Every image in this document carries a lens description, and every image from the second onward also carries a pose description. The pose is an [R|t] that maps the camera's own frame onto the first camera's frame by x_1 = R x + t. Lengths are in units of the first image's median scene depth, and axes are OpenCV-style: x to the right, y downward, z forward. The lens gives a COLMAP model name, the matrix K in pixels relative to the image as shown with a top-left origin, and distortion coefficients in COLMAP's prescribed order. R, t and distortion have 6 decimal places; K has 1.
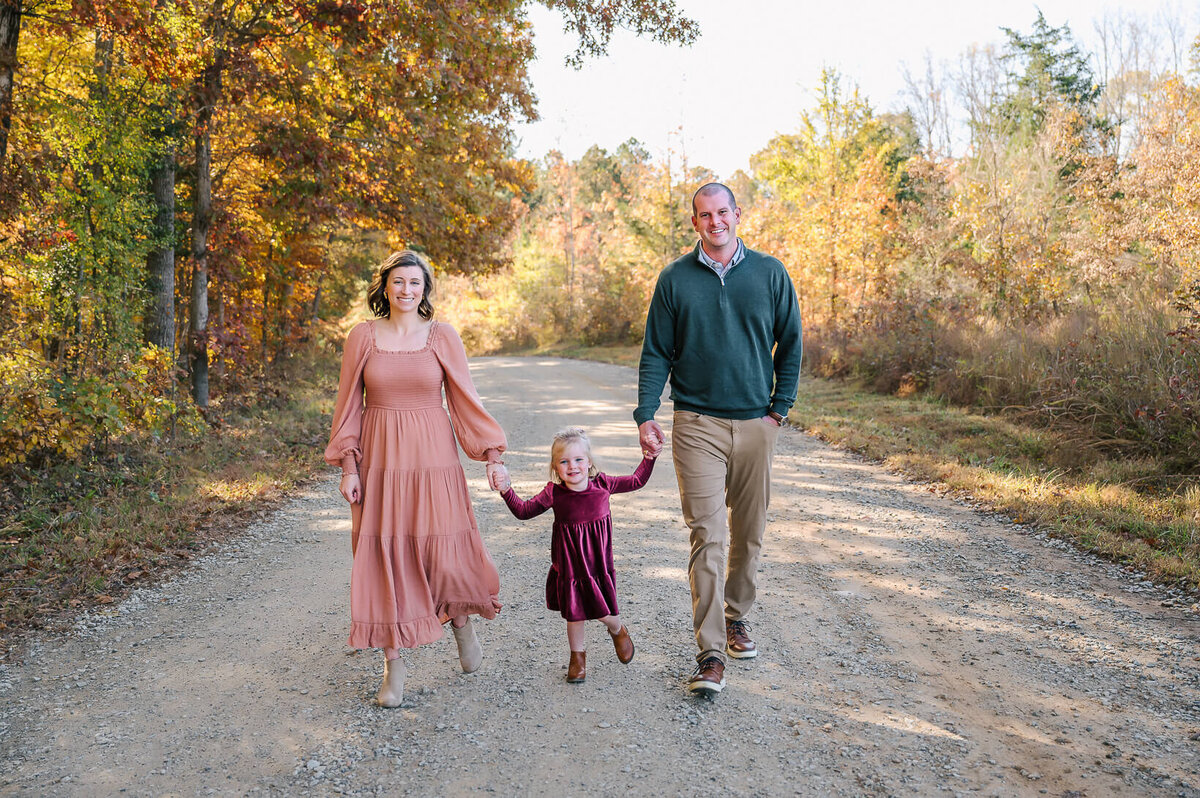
lens RADIAL K [[1255.1, 0, 600.0], [0, 1255.1, 399.0], [0, 0, 1]] dist [0.001661, 0.003284]
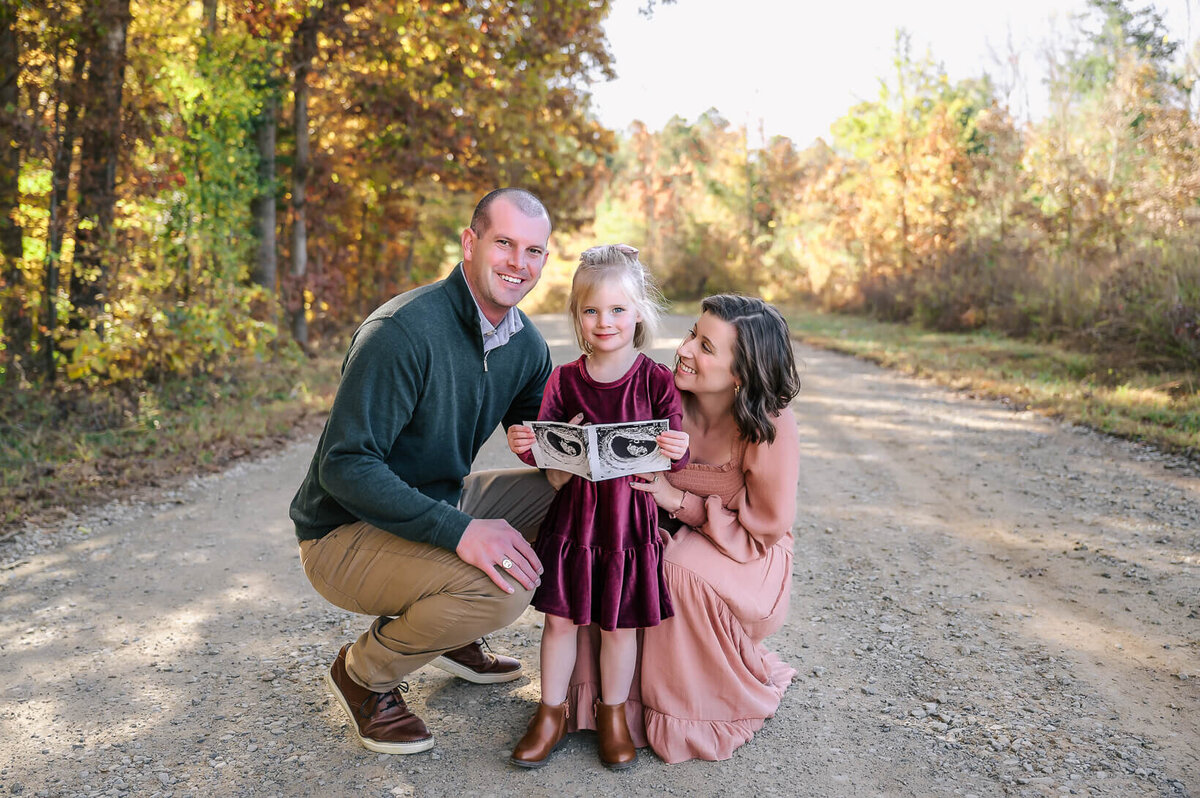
lens RADIAL K [[1212.6, 0, 600.0], [0, 1212.6, 399.0], [0, 0, 1]] dist [0.000389, 0.006530]
pose [[0.997707, 0.003460, -0.067587, 0.006001], [-0.001506, 0.999580, 0.028927, 0.014114], [0.067659, -0.028759, 0.997294, -0.013932]]
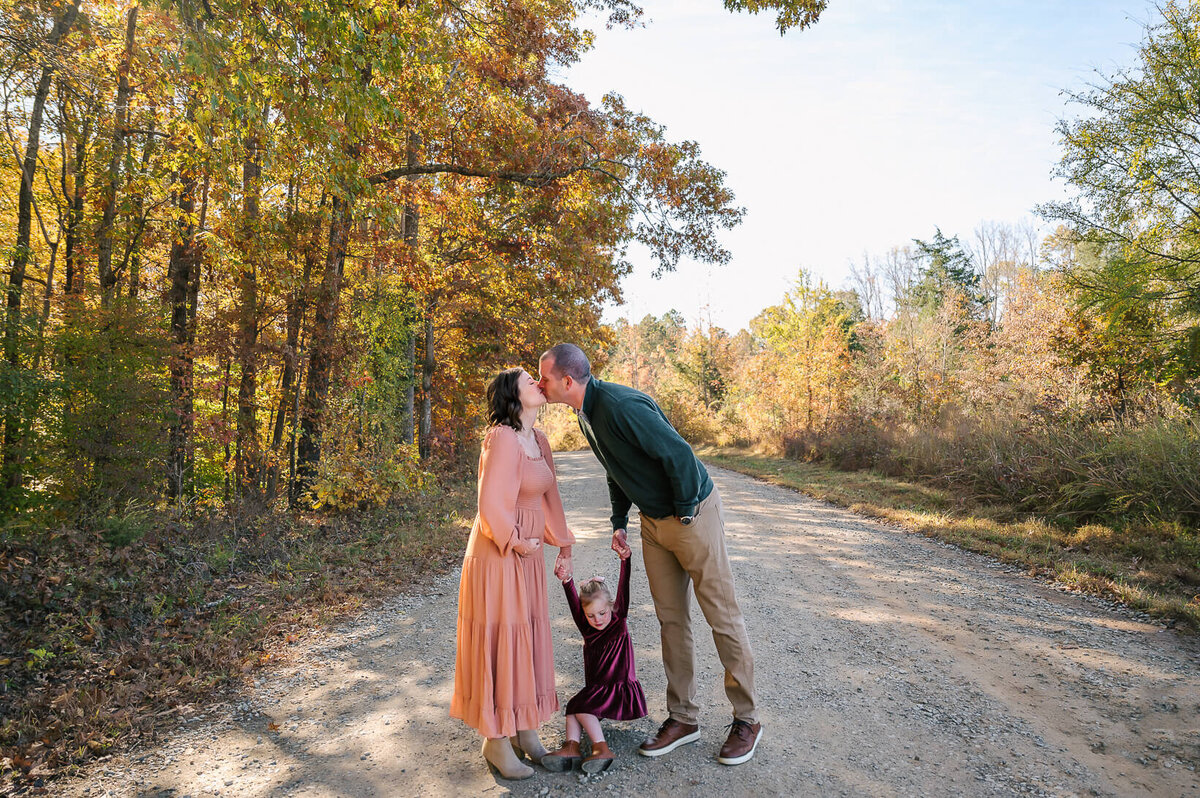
lens RADIAL K [[831.1, 0, 596.7], [0, 831.1, 409.7], [0, 0, 1]] dist [-0.005927, 0.001044]
pose [[0.997993, -0.005983, -0.063048, -0.016539], [0.000666, 0.996464, -0.084014, 0.004315], [0.063327, 0.083804, 0.994468, -0.058493]]
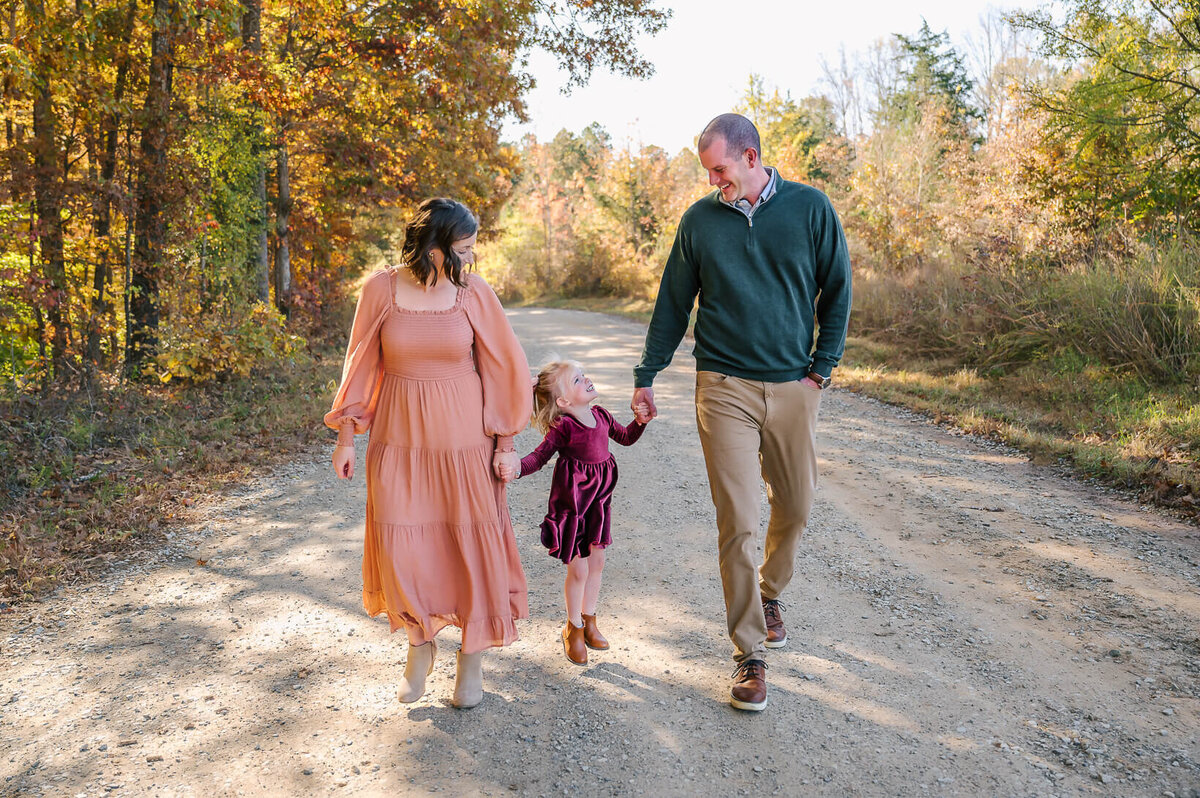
lens RADIAL K [[1076.8, 0, 600.0], [0, 1076.8, 399.0], [0, 0, 1]] dist [-0.003869, -0.000035]
pose [[0.999376, -0.022730, 0.027025, -0.011873], [0.021349, 0.998505, 0.050324, 0.007178], [-0.028128, -0.049715, 0.998367, -0.112390]]
